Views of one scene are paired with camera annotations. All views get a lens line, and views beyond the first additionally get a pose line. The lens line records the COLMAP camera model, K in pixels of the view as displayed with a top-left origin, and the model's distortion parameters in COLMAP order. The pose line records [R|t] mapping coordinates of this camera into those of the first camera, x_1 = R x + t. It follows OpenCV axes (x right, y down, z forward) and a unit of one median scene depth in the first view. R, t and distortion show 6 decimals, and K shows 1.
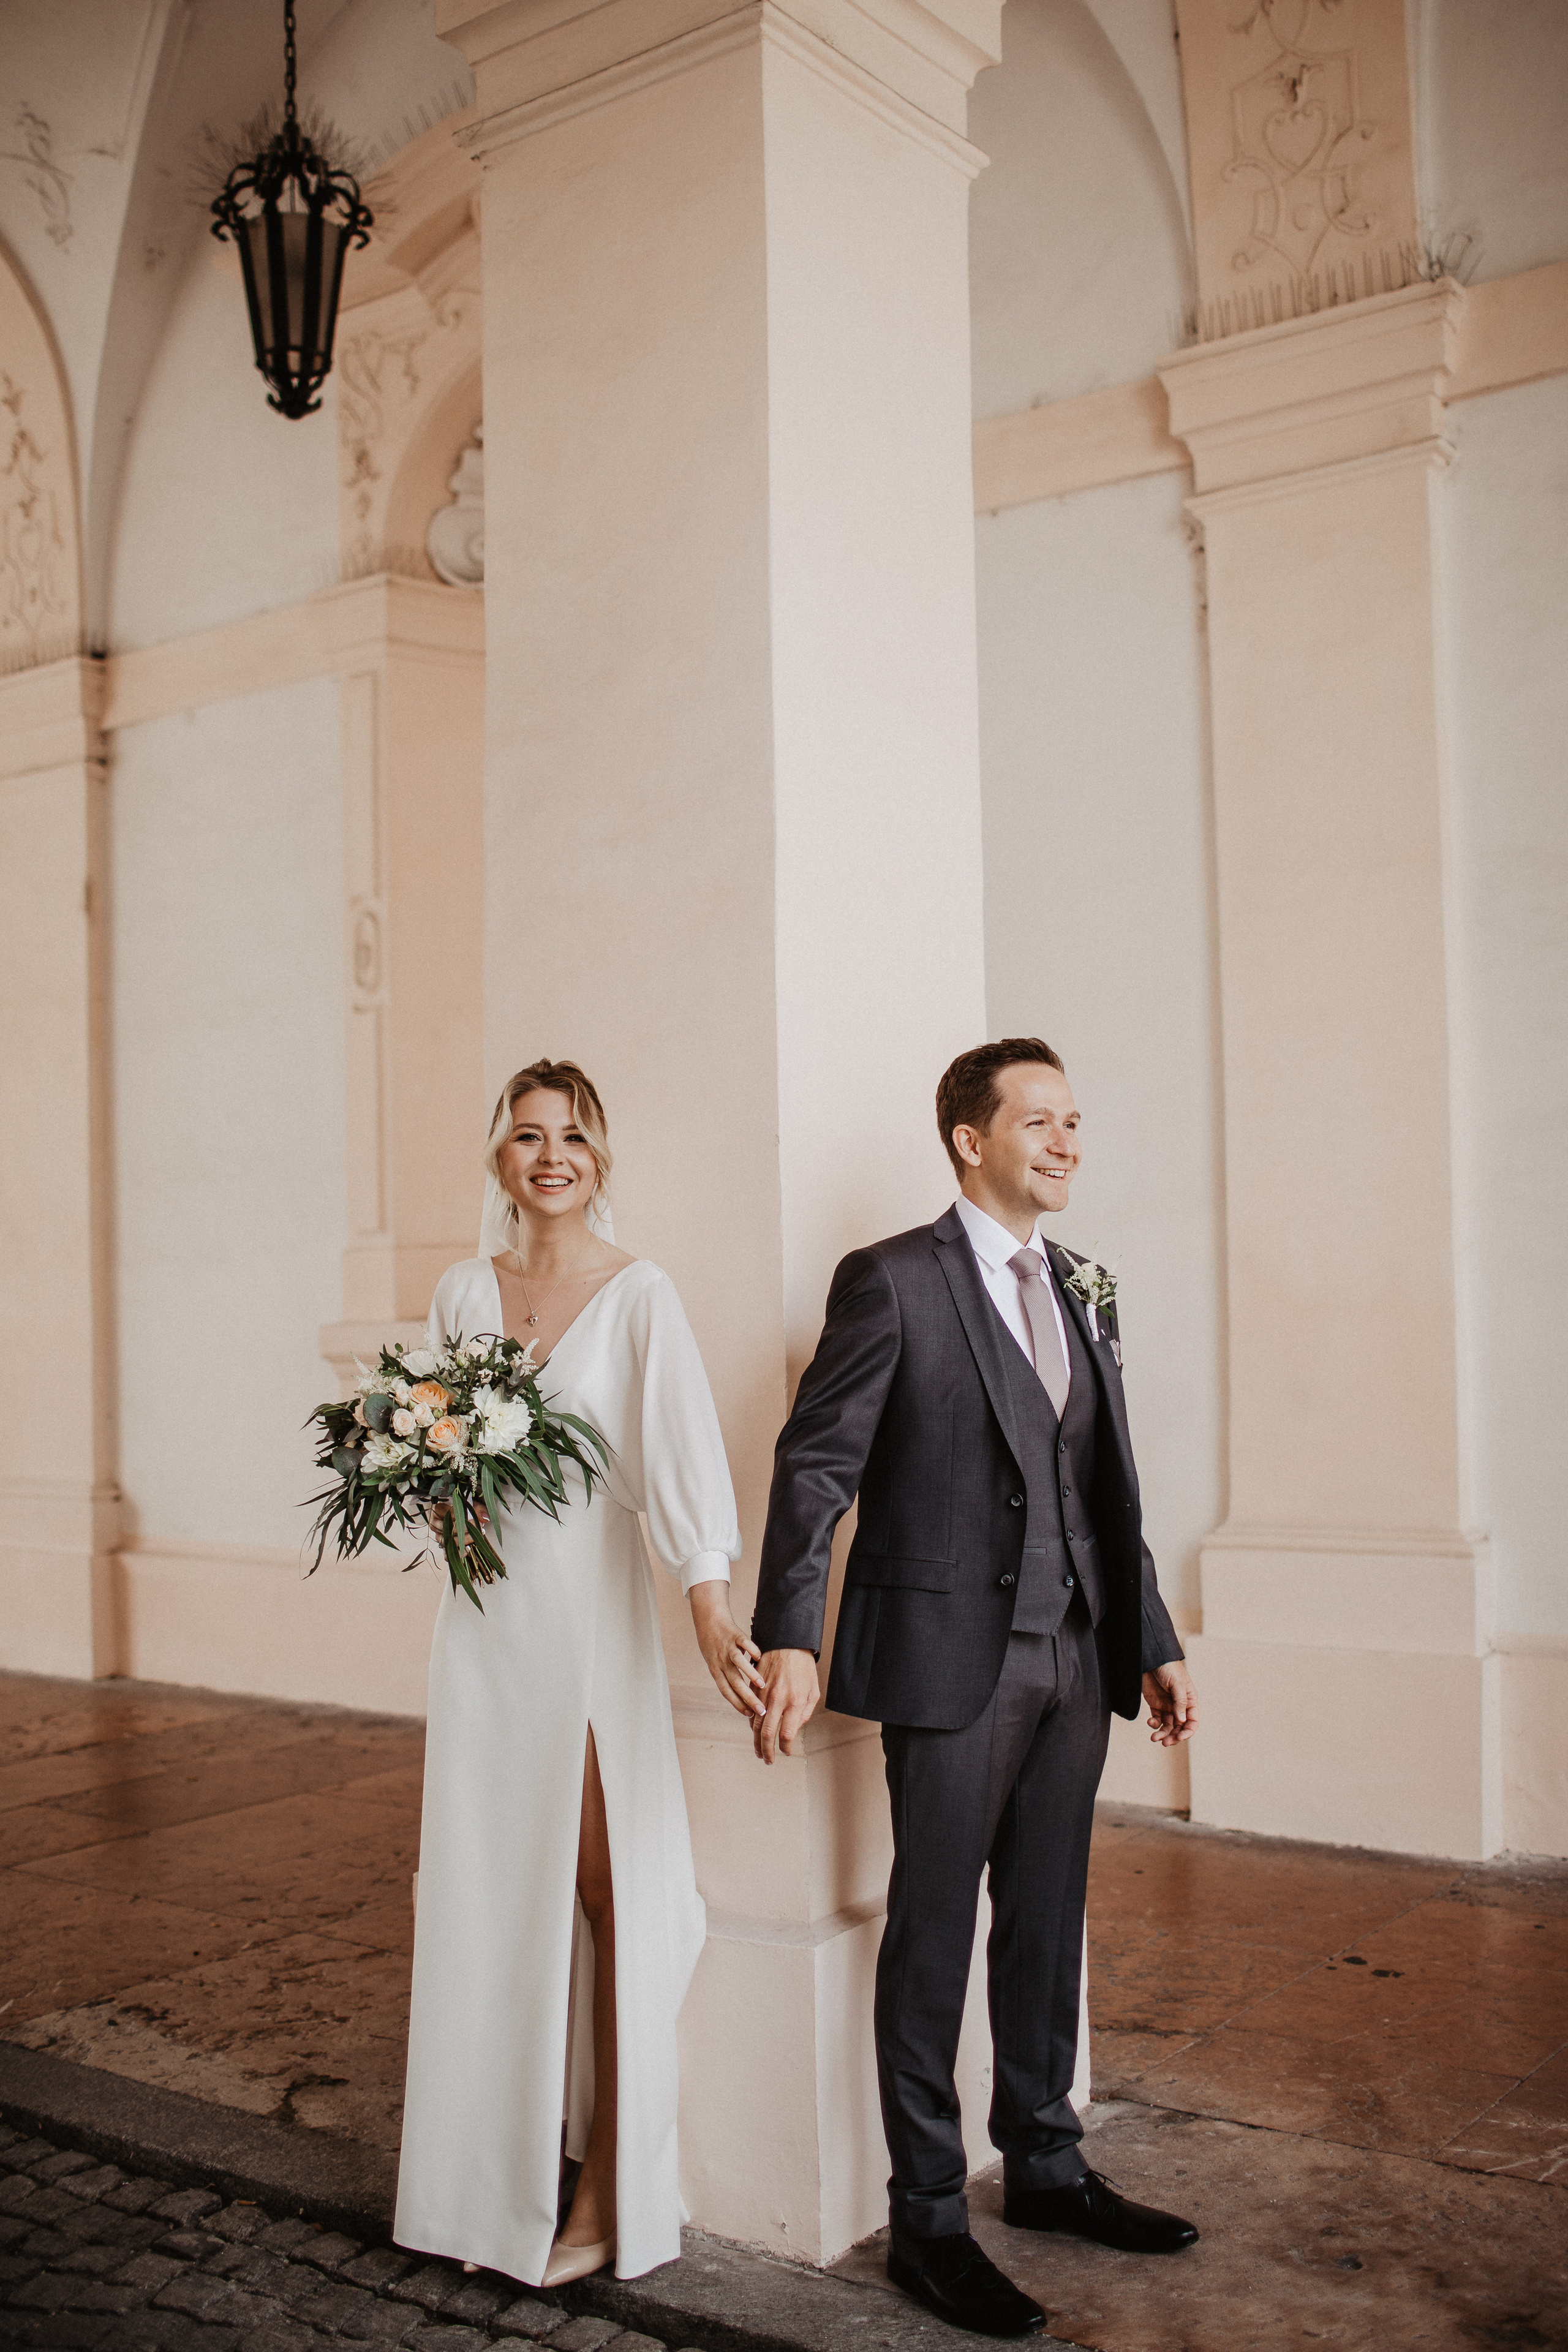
lens RADIAL K [[2375.7, 0, 834.7], [0, 2375.7, 1252.8], [0, 0, 1]] dist [-0.056869, 0.029867]
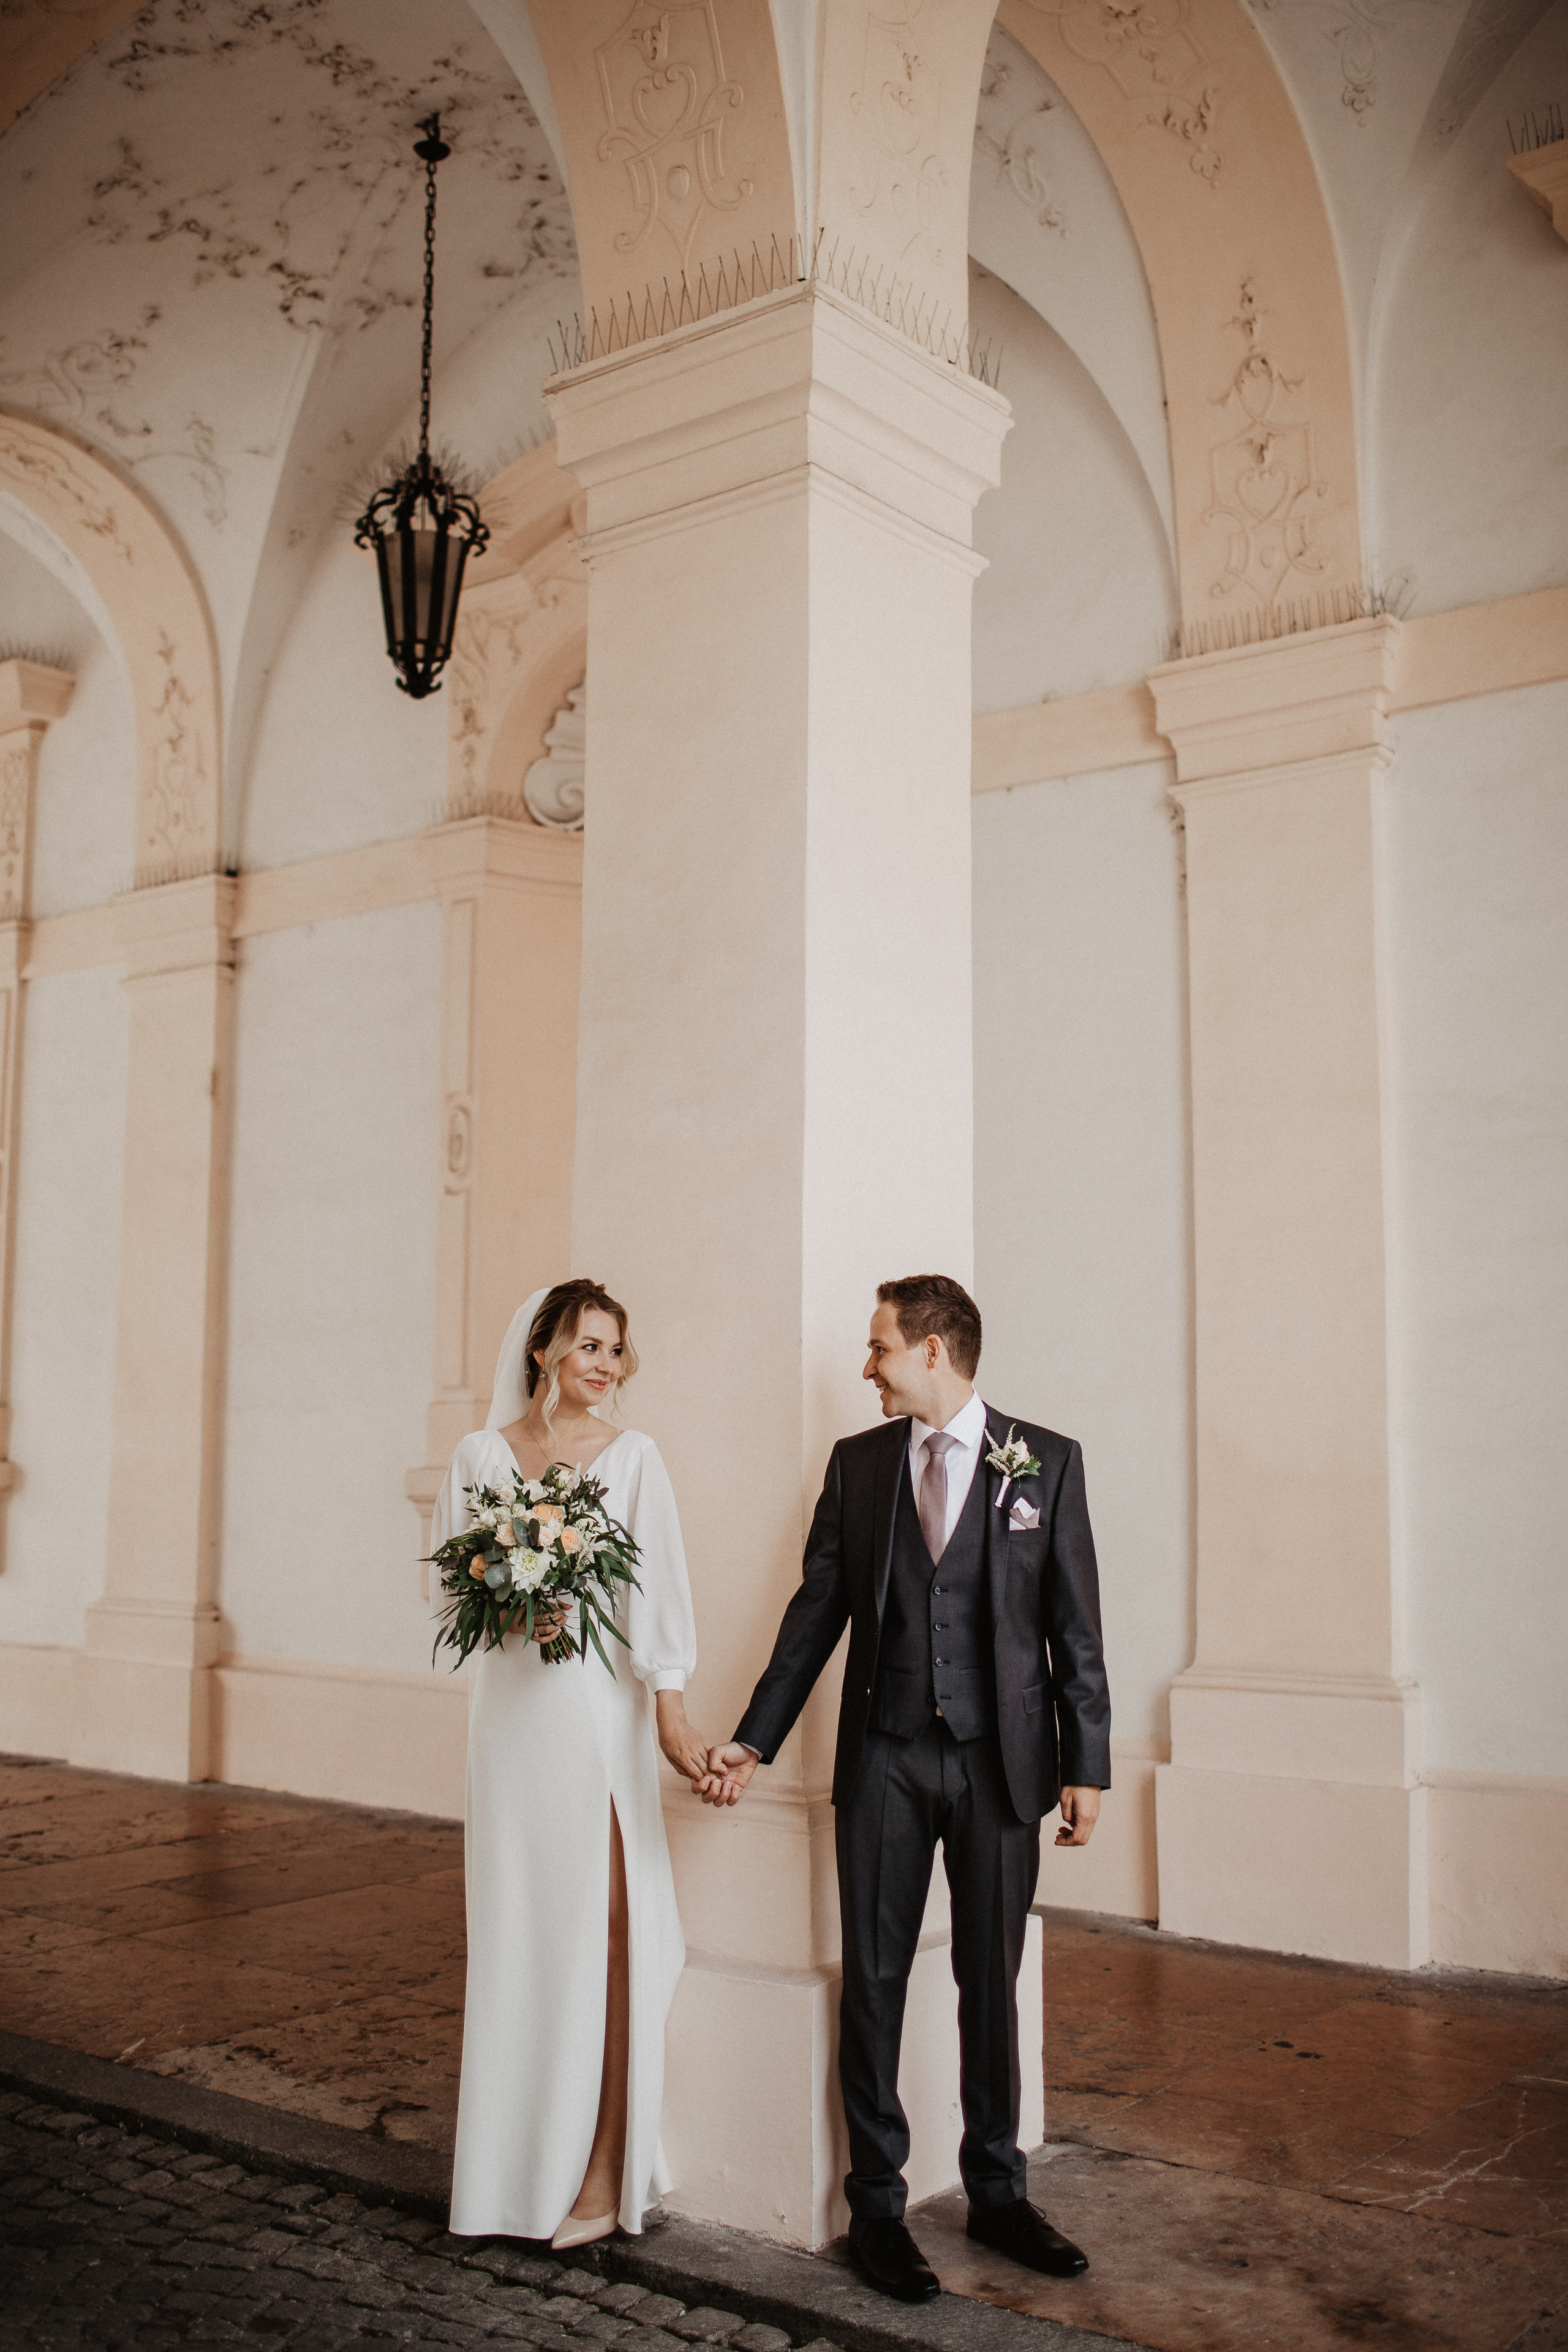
lens RADIAL K [[2380.5, 0, 784.0], [0, 2380.5, 1176.0], [0, 0, 1]] dist [-0.051158, 0.011469]
pose [[0.998784, 0.020913, -0.044649, 0.014345], [-0.024954, 0.995451, -0.091946, -0.012122], [0.042523, 0.092949, 0.994762, -0.181107]]
